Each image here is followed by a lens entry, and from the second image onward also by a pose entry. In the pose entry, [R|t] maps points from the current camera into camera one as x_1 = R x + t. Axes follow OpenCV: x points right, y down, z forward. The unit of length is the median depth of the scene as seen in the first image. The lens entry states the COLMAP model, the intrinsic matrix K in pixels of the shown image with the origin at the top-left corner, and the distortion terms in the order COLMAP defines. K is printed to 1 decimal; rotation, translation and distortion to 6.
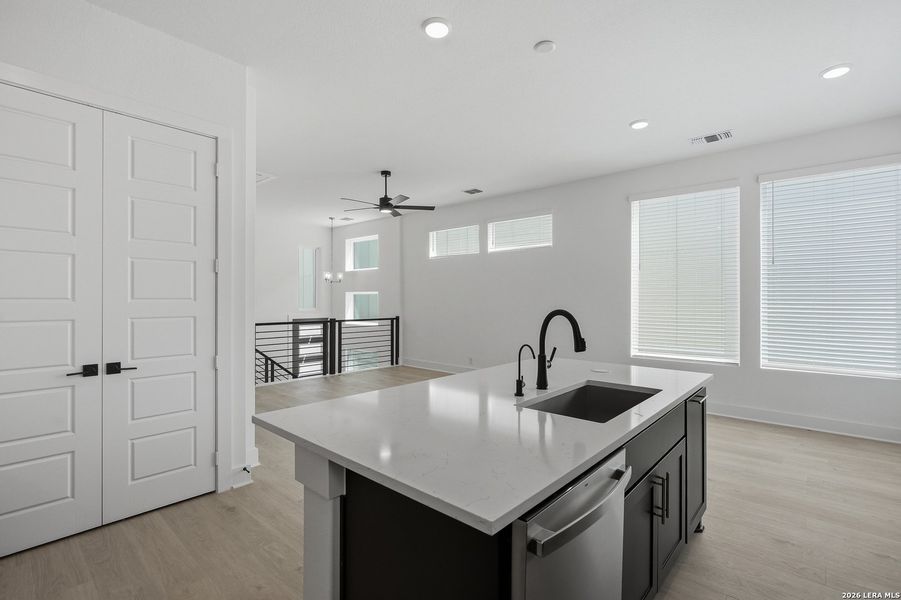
lens RADIAL K [[419.4, 0, 450.5], [0, 419.4, 300.0], [0, 0, 1]] dist [-0.001110, 0.000083]
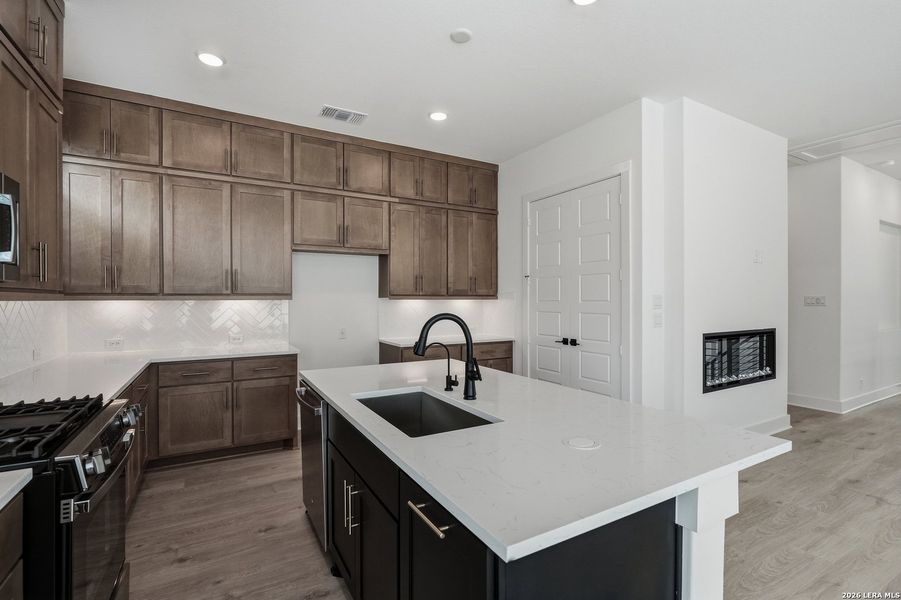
lens RADIAL K [[415.6, 0, 451.6], [0, 415.6, 301.7], [0, 0, 1]] dist [-0.007970, 0.000583]
pose [[-0.317999, 0.003107, -0.948086, 0.311407], [-0.000618, 0.999994, 0.003485, -0.002252], [0.948091, 0.001694, -0.317995, 0.353214]]
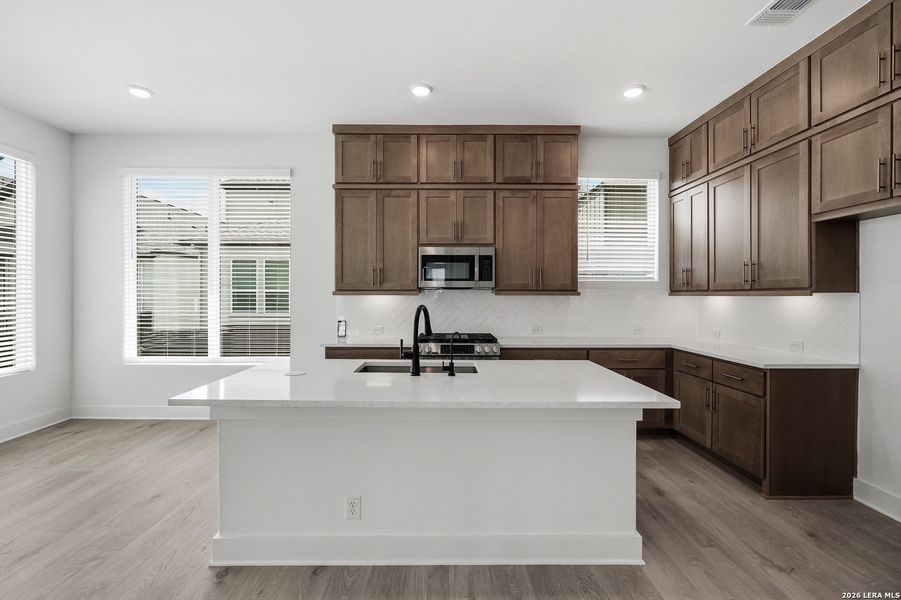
lens RADIAL K [[411.4, 0, 444.8], [0, 411.4, 295.5], [0, 0, 1]] dist [-0.007011, 0.001422]
pose [[-0.673910, -0.005254, 0.738795, -0.185288], [-0.004418, 0.999985, 0.003081, -0.002680], [-0.738800, -0.001187, -0.673923, 0.477300]]
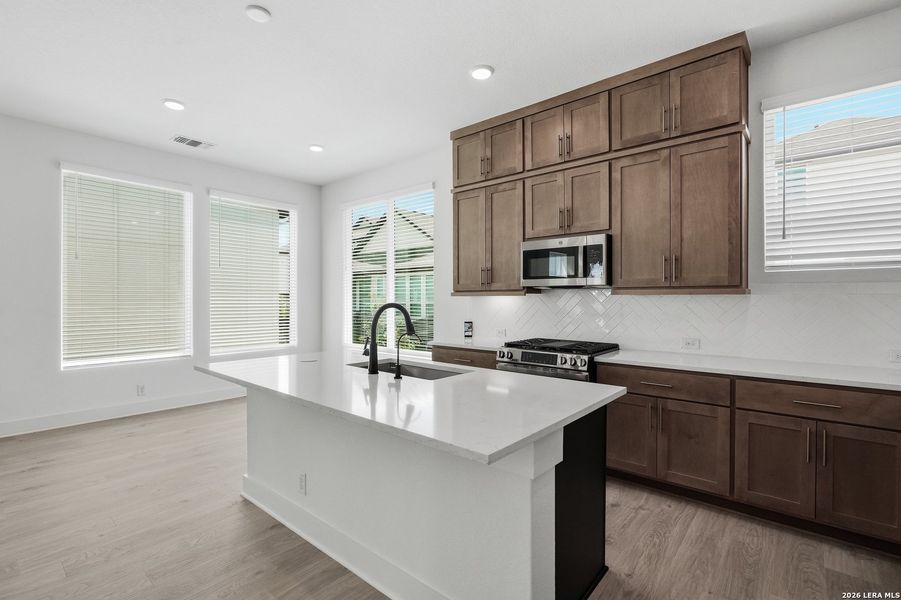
lens RADIAL K [[412.9, 0, 445.8], [0, 412.9, 299.3], [0, 0, 1]] dist [-0.002864, 0.000128]
pose [[-0.023918, -0.001663, 0.999713, -0.252355], [-0.002380, 0.999996, 0.001607, 0.002740], [-0.999711, -0.002340, -0.023922, 0.236206]]
